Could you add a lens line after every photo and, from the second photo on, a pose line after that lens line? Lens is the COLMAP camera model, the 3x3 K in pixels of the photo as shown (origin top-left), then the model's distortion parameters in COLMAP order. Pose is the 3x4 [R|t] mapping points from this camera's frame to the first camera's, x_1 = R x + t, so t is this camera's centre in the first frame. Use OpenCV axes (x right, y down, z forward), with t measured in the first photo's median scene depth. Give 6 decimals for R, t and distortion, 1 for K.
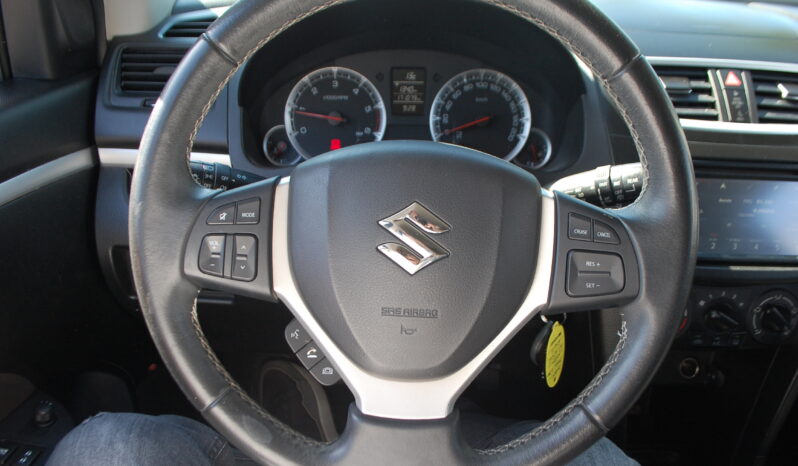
lens RADIAL K [[608.1, 0, 398.7], [0, 608.1, 246.4], [0, 0, 1]] dist [-0.086526, 0.002988]
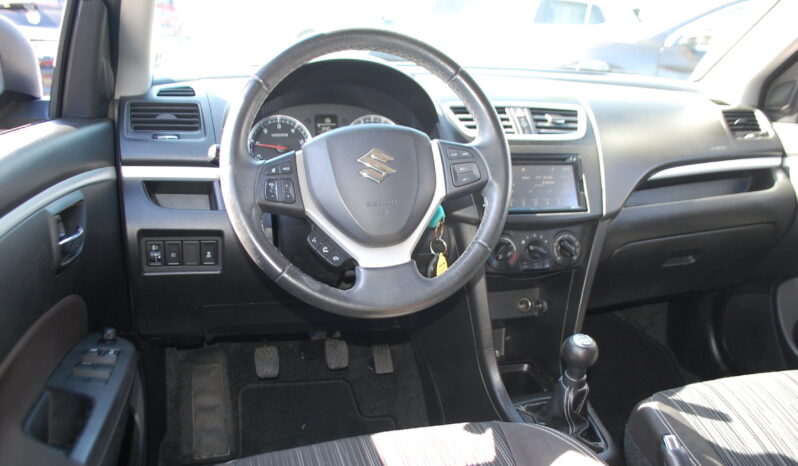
lens RADIAL K [[608.1, 0, 398.7], [0, 608.1, 246.4], [0, 0, 1]] dist [-0.086526, 0.002988]
pose [[0.959579, -0.068768, 0.272907, -0.273002], [0.122287, 0.975246, -0.184231, 0.370336], [-0.253482, 0.210157, 0.944236, -0.482646]]
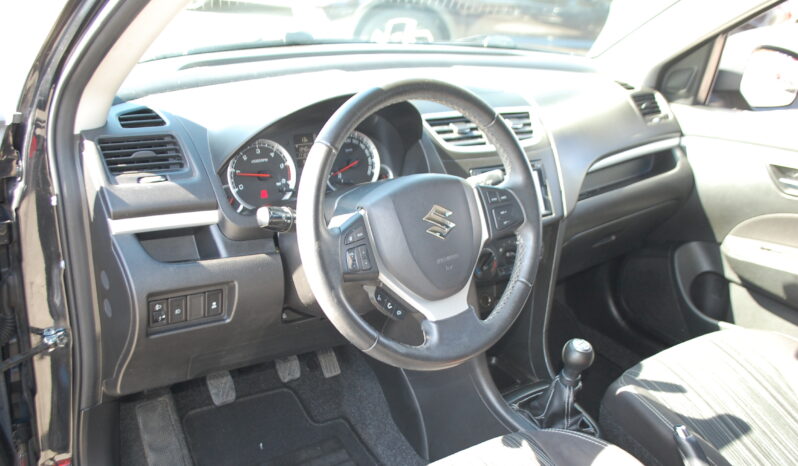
lens RADIAL K [[670.6, 0, 382.8], [0, 670.6, 235.0], [0, 0, 1]] dist [-0.082344, -0.003150]
pose [[0.822788, -0.178382, 0.539629, -0.795252], [0.231183, 0.972415, -0.031047, 0.035312], [-0.519205, 0.150298, 0.841330, -0.446844]]
